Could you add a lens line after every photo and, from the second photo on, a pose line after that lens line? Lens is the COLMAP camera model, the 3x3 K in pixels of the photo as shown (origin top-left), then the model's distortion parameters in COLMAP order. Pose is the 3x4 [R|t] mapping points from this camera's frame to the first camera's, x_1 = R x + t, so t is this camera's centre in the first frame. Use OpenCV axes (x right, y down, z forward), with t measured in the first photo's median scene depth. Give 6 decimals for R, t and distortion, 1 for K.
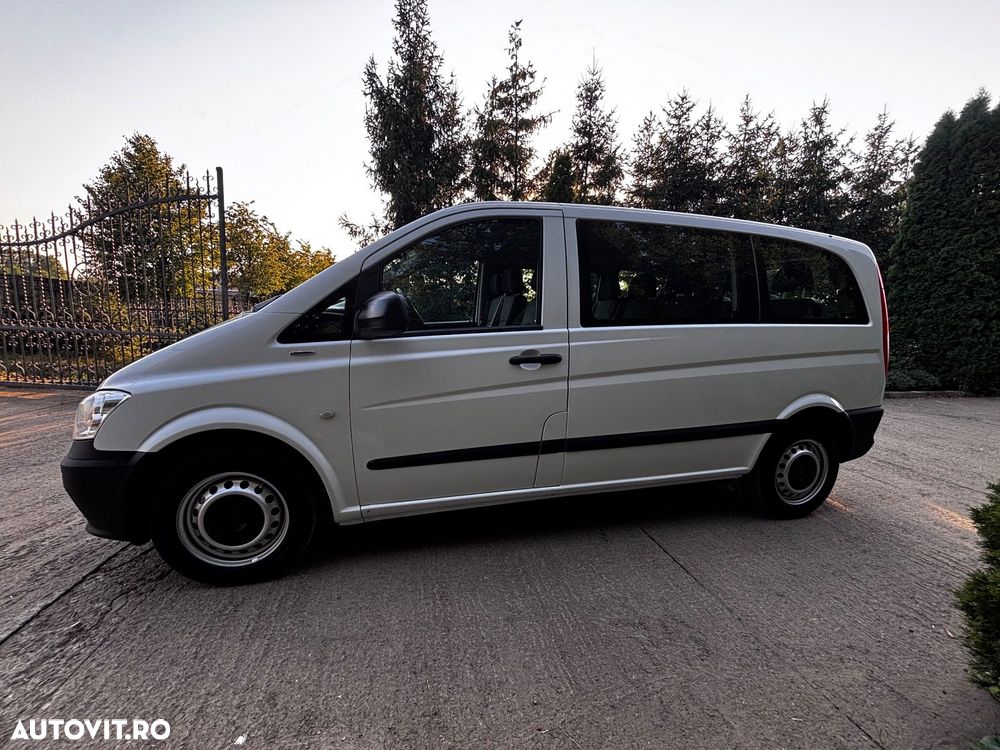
lens RADIAL K [[404.6, 0, 500.5], [0, 404.6, 373.7], [0, 0, 1]] dist [0.000577, 0.000809]
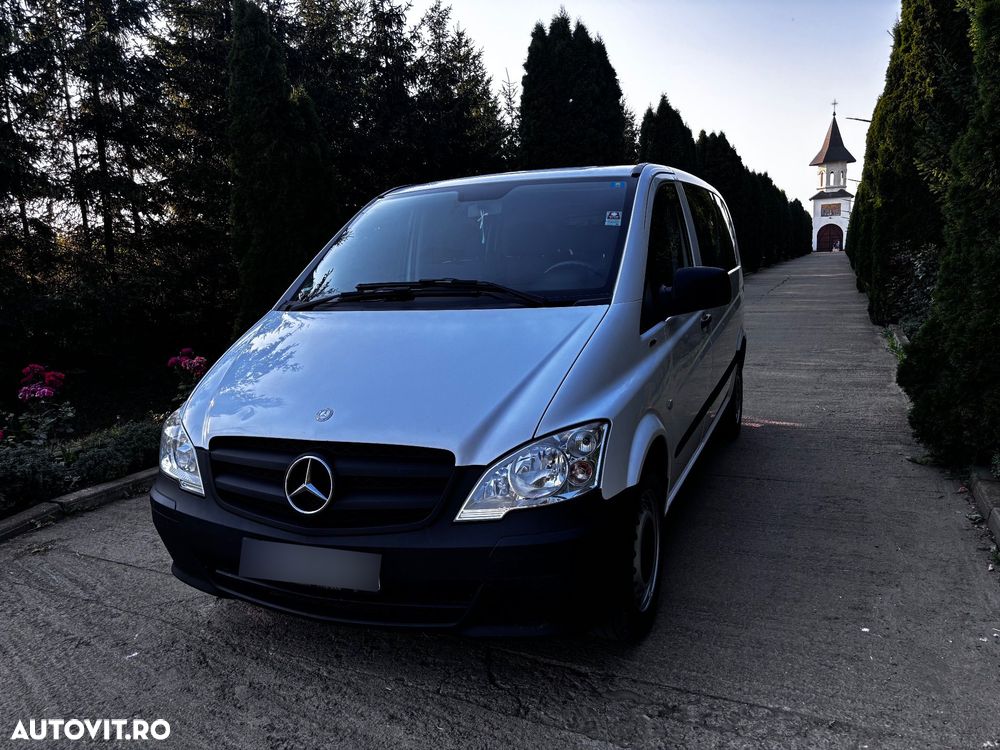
lens RADIAL K [[761.0, 0, 500.1], [0, 761.0, 378.4], [0, 0, 1]] dist [0.052078, -0.058366]
pose [[0.603882, -0.183265, 0.775720, -0.448101], [0.174481, 0.979999, 0.095696, -0.042949], [-0.777742, 0.077559, 0.623780, 0.048591]]
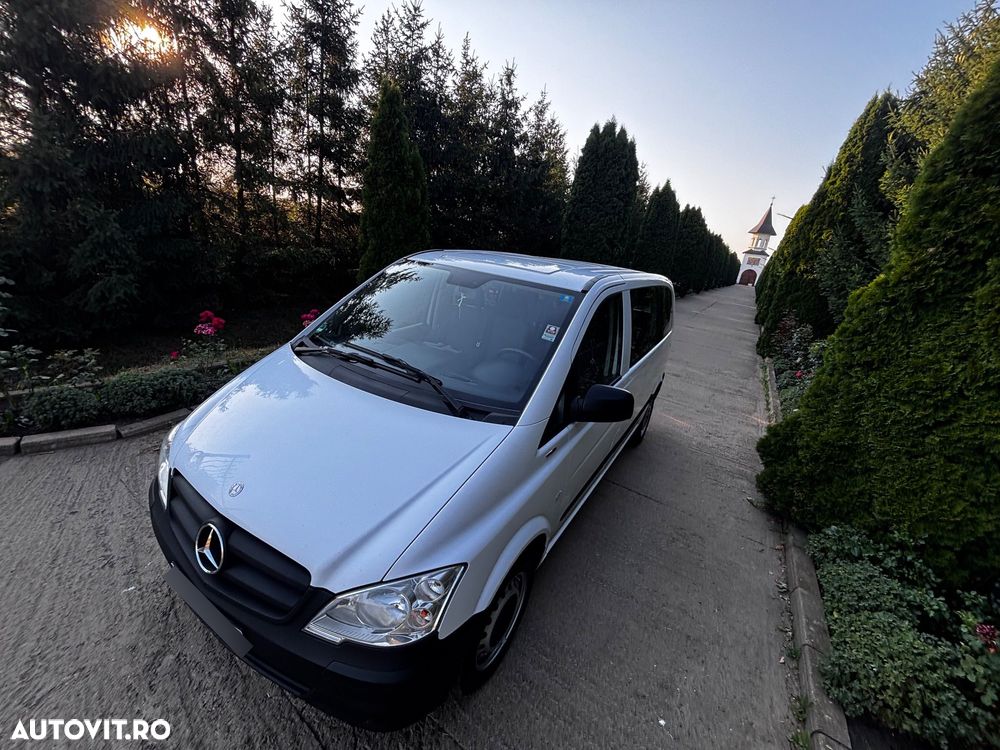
lens RADIAL K [[404.6, 0, 500.5], [0, 404.6, 373.7], [0, 0, 1]] dist [0.000577, 0.000809]
pose [[0.710029, -0.157330, 0.686371, -0.286086], [-0.011443, 0.972014, 0.234642, -0.112021], [-0.704079, -0.174457, 0.688358, 0.088193]]
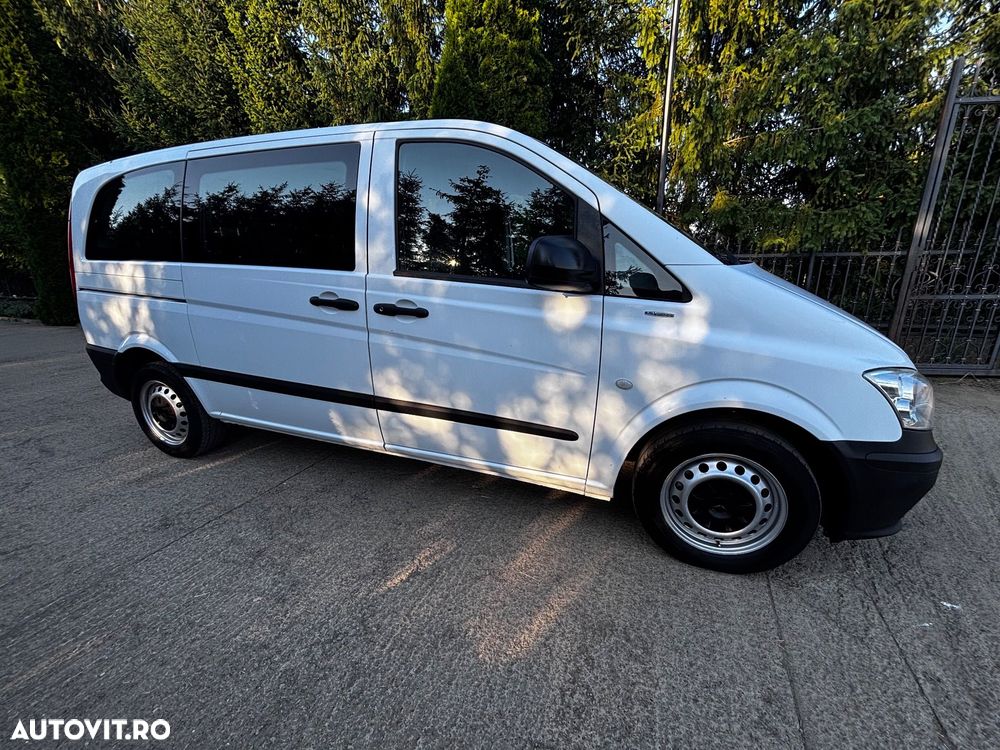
lens RADIAL K [[404.6, 0, 500.5], [0, 404.6, 373.7], [0, 0, 1]] dist [0.000577, 0.000809]
pose [[-0.830544, -0.177057, 0.528059, -0.207232], [0.061712, 0.913029, 0.403199, -0.097096], [-0.553523, 0.367463, -0.747385, 0.623761]]
